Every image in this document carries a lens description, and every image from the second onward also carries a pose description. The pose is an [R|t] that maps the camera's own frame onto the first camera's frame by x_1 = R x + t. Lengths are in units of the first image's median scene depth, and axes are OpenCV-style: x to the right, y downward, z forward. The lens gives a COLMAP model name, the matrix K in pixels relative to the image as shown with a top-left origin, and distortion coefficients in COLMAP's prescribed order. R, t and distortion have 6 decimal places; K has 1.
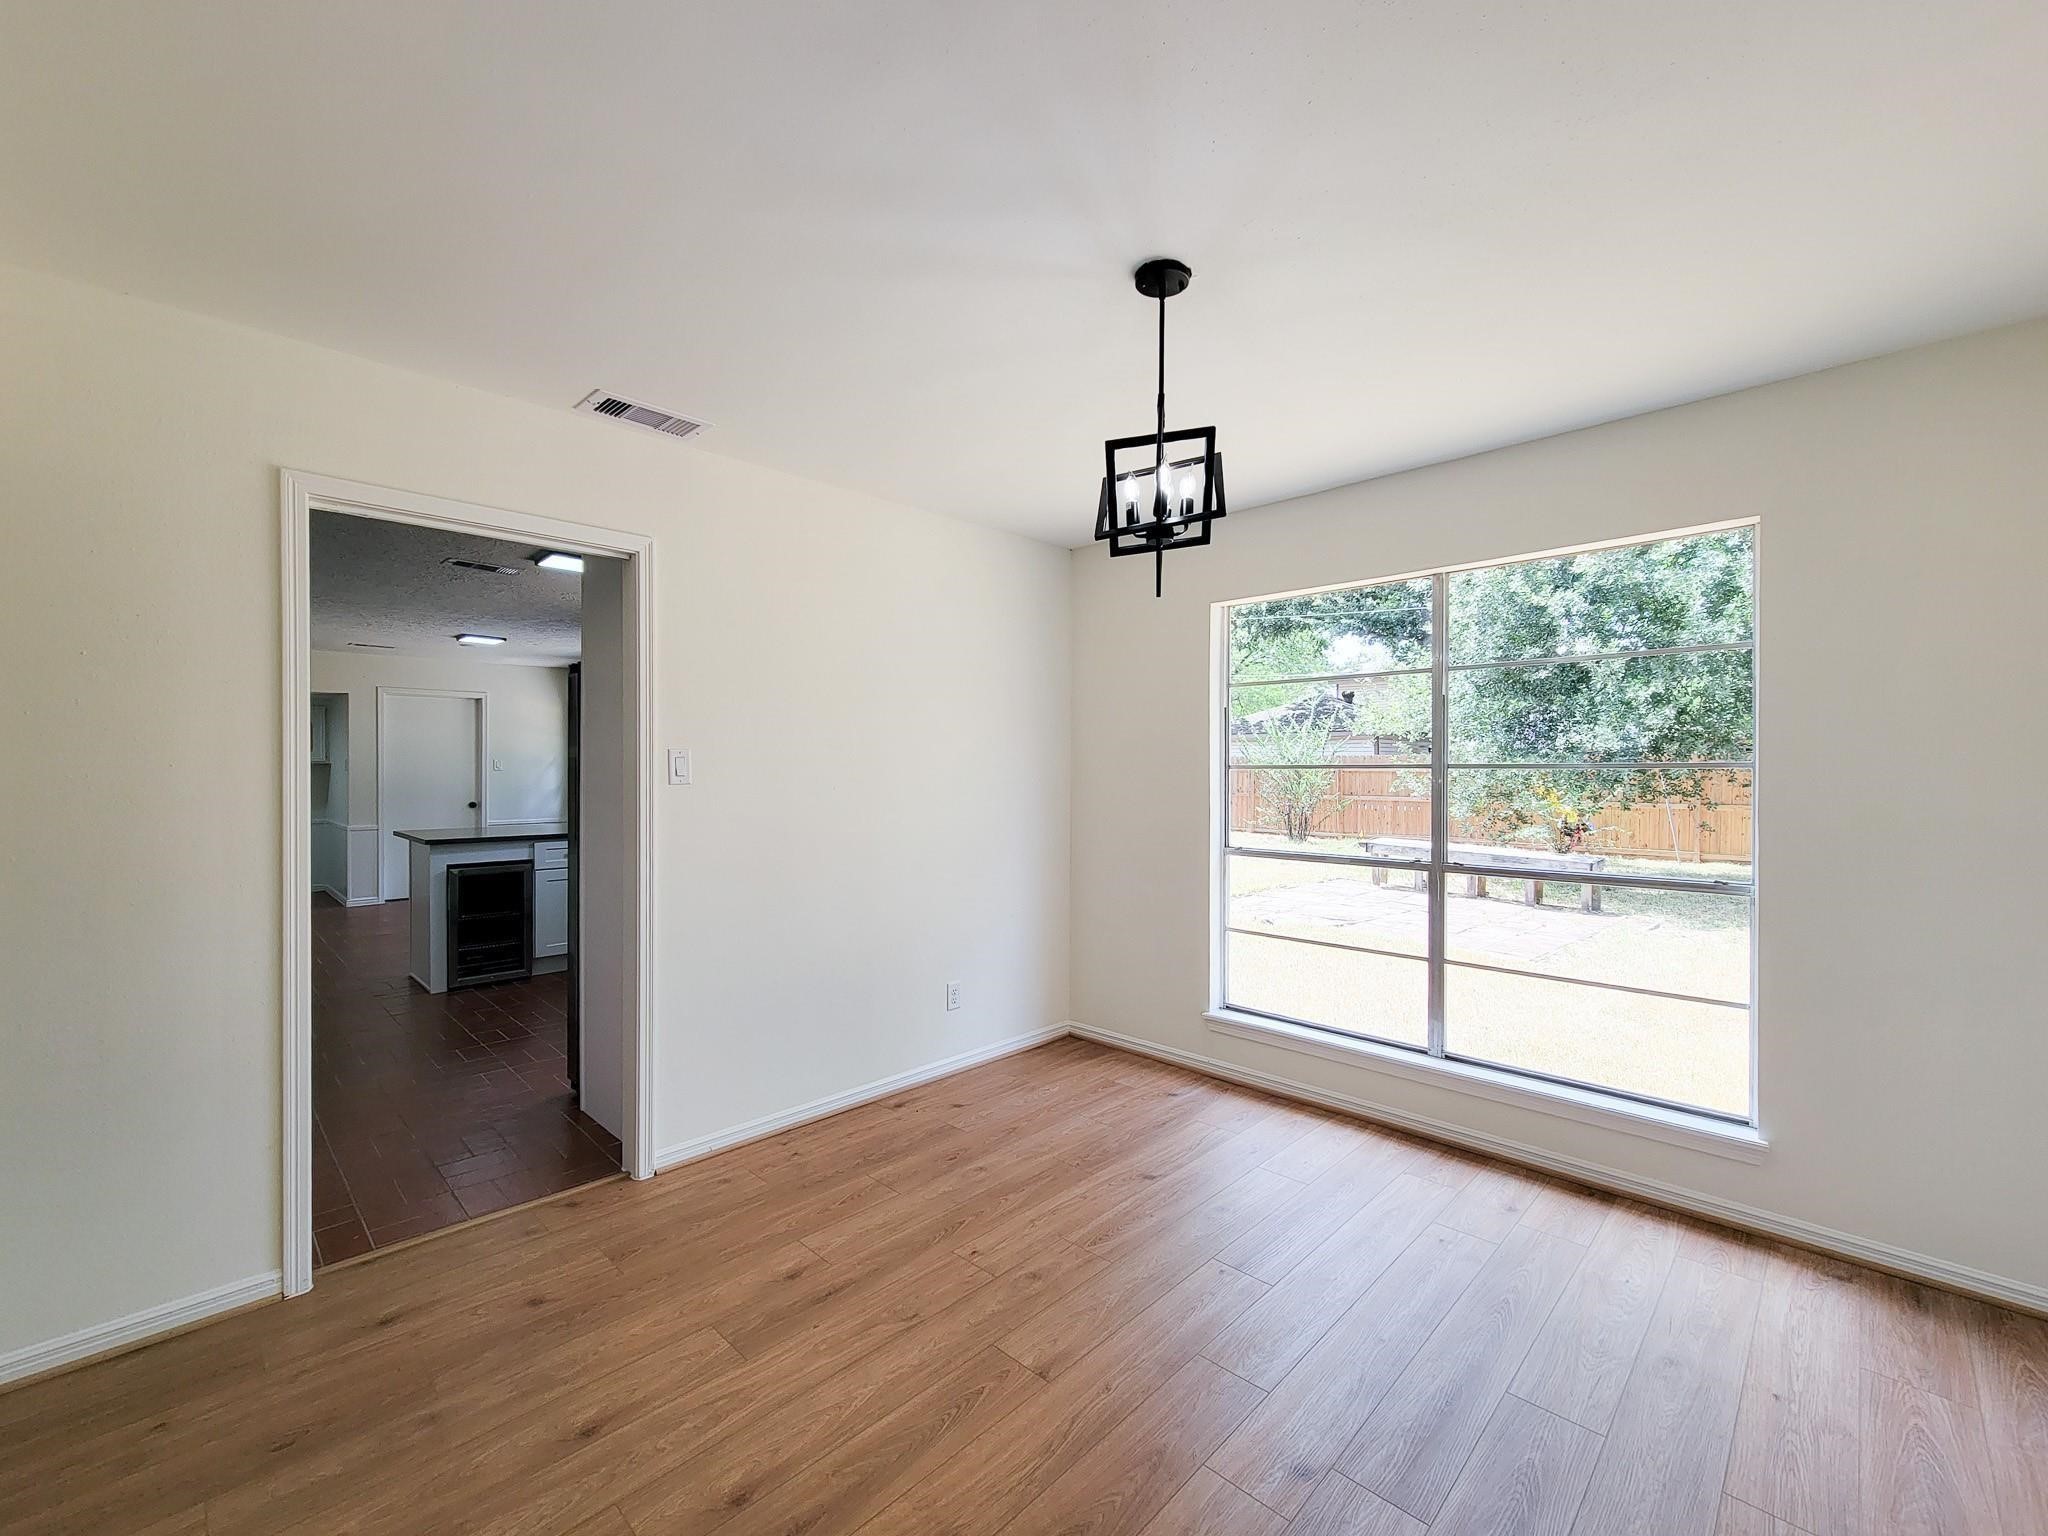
lens RADIAL K [[853.6, 0, 1019.7], [0, 853.6, 785.6], [0, 0, 1]] dist [0.000164, -0.000108]
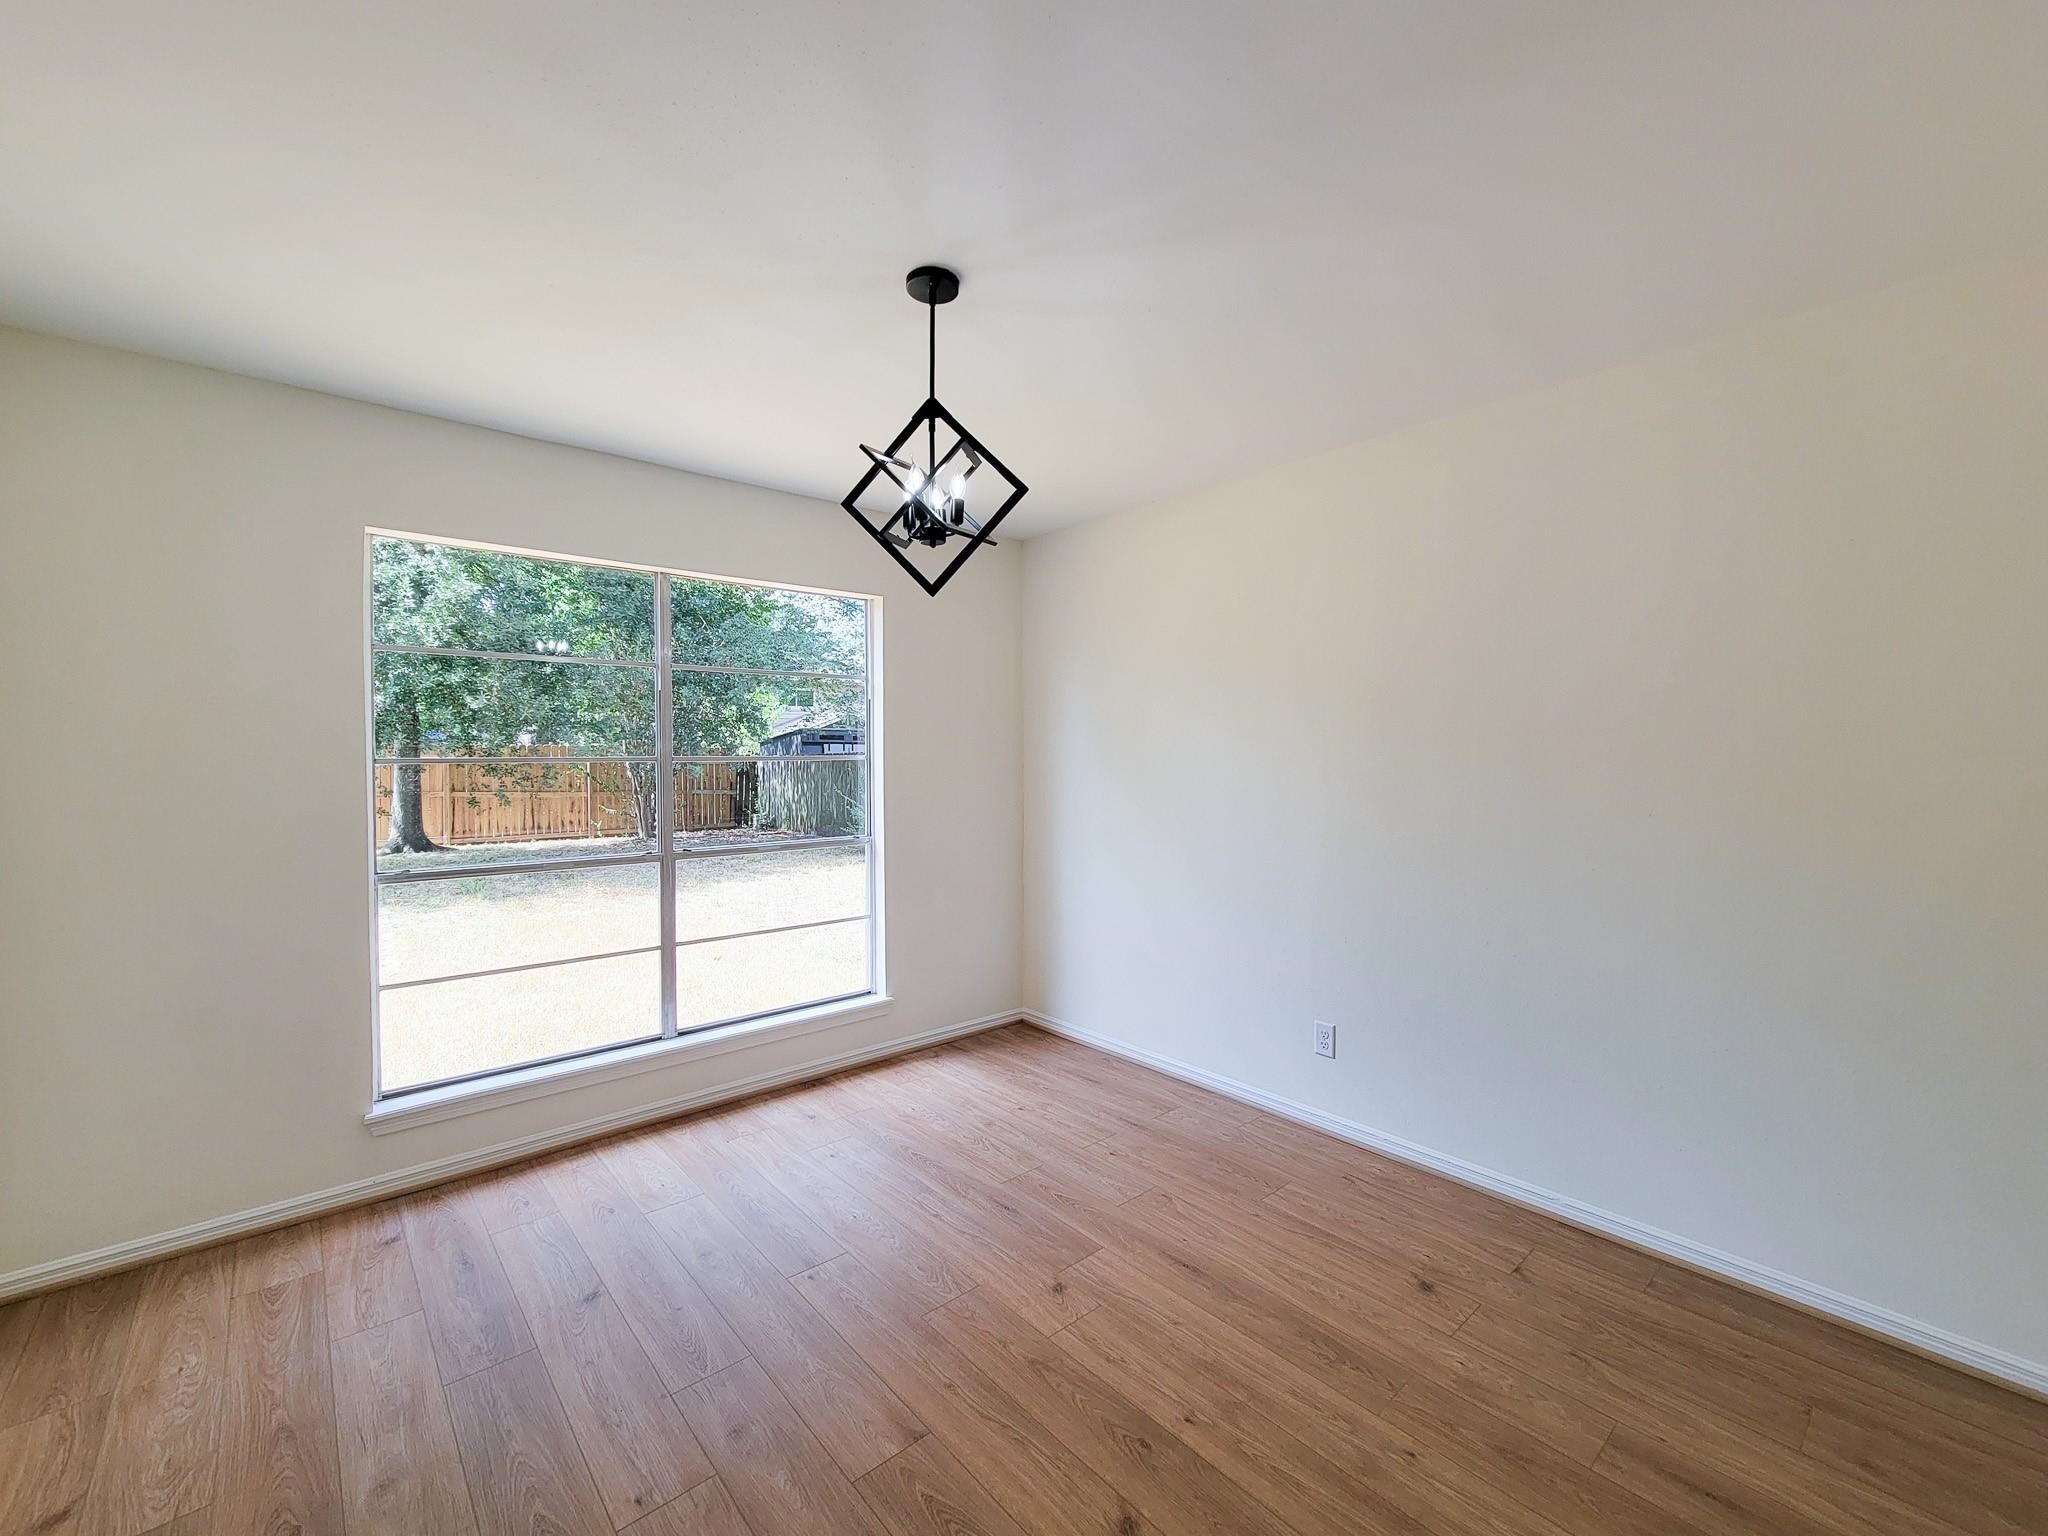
lens RADIAL K [[853.6, 0, 1019.7], [0, 853.6, 785.6], [0, 0, 1]] dist [0.000164, -0.000108]
pose [[0.077656, -0.036520, 0.996311, -0.512152], [0.027465, 0.999028, 0.034479, -0.014651], [-0.996602, 0.024686, 0.078583, 0.492344]]
